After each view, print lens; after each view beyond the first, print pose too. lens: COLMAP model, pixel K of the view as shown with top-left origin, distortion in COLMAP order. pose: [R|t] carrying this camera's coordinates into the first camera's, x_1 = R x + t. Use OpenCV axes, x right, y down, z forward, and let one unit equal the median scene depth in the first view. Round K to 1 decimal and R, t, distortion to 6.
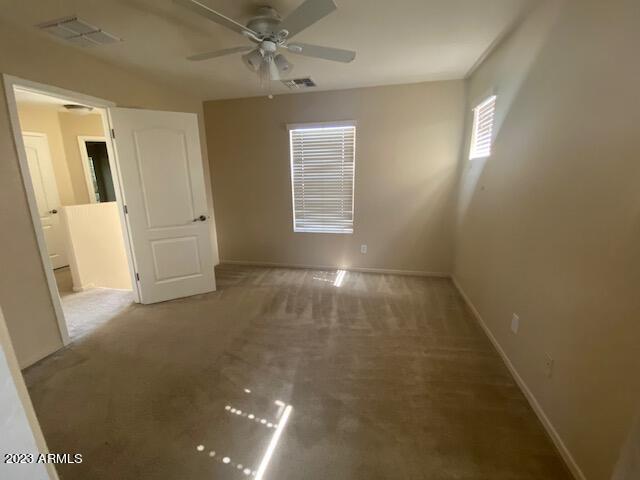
lens RADIAL K [[258.9, 0, 317.9], [0, 258.9, 239.5], [0, 0, 1]] dist [0.025481, -0.022823]
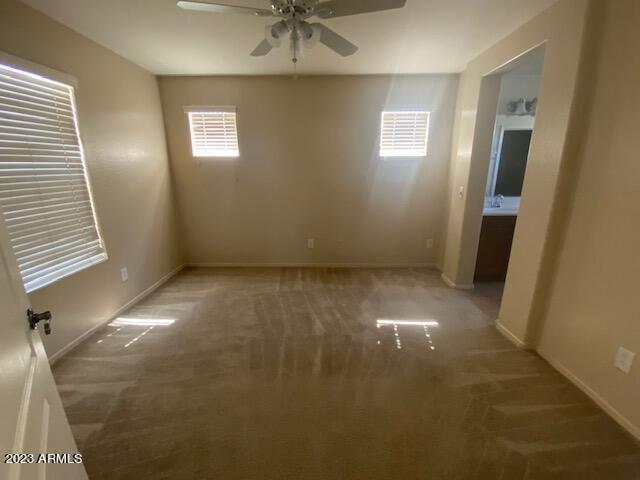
lens RADIAL K [[258.9, 0, 317.9], [0, 258.9, 239.5], [0, 0, 1]] dist [0.025481, -0.022823]
pose [[-0.179559, -0.241655, 0.953604, -0.593518], [0.243694, 0.928219, 0.281108, -0.129461], [-0.953085, 0.282864, -0.107780, 0.597010]]
